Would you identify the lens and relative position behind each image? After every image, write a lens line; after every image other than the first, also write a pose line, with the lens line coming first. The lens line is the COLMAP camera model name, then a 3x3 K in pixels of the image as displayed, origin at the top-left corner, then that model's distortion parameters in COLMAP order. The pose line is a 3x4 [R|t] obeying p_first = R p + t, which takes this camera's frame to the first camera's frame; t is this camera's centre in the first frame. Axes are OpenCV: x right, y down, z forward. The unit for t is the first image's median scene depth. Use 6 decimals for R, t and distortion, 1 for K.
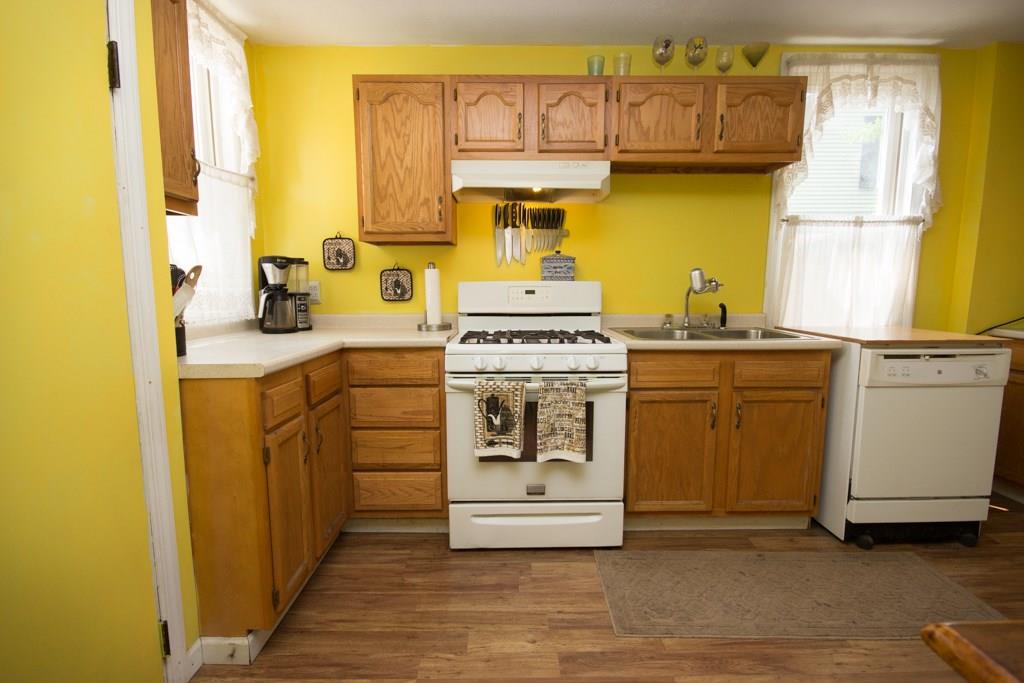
lens RADIAL K [[471.0, 0, 510.0], [0, 471.0, 340.6], [0, 0, 1]] dist [-0.000559, 0.000581]
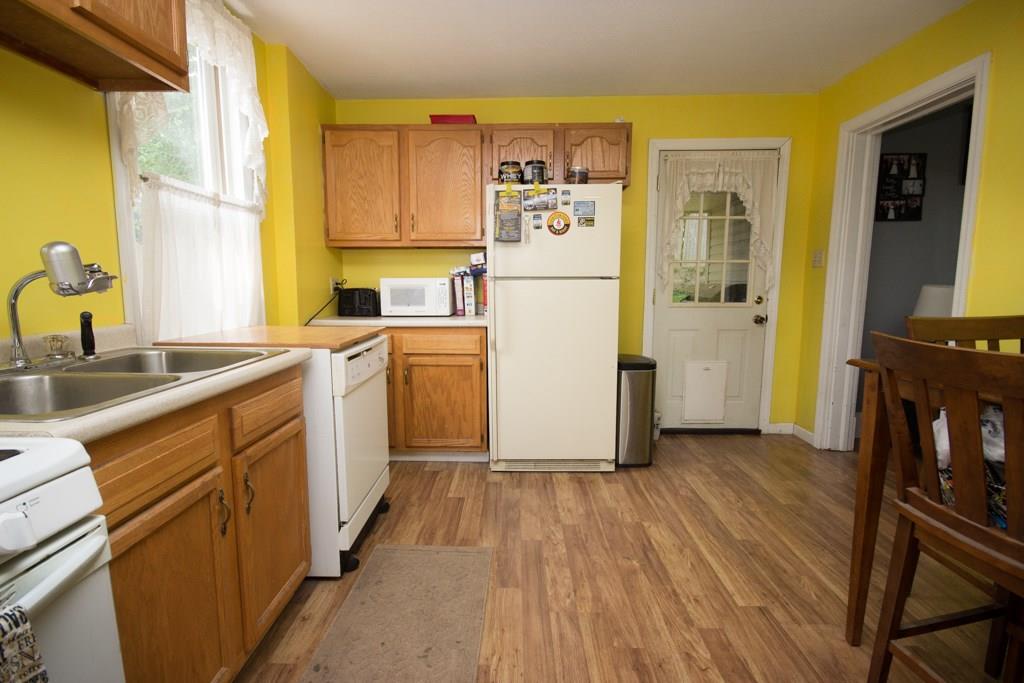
lens RADIAL K [[471.0, 0, 511.9], [0, 471.0, 341.1], [0, 0, 1]] dist [-0.000559, 0.000581]
pose [[0.021616, -0.122335, 0.992253, -0.079213], [0.112329, 0.986498, 0.119178, -0.060824], [-0.993436, 0.108882, 0.035066, 0.548762]]
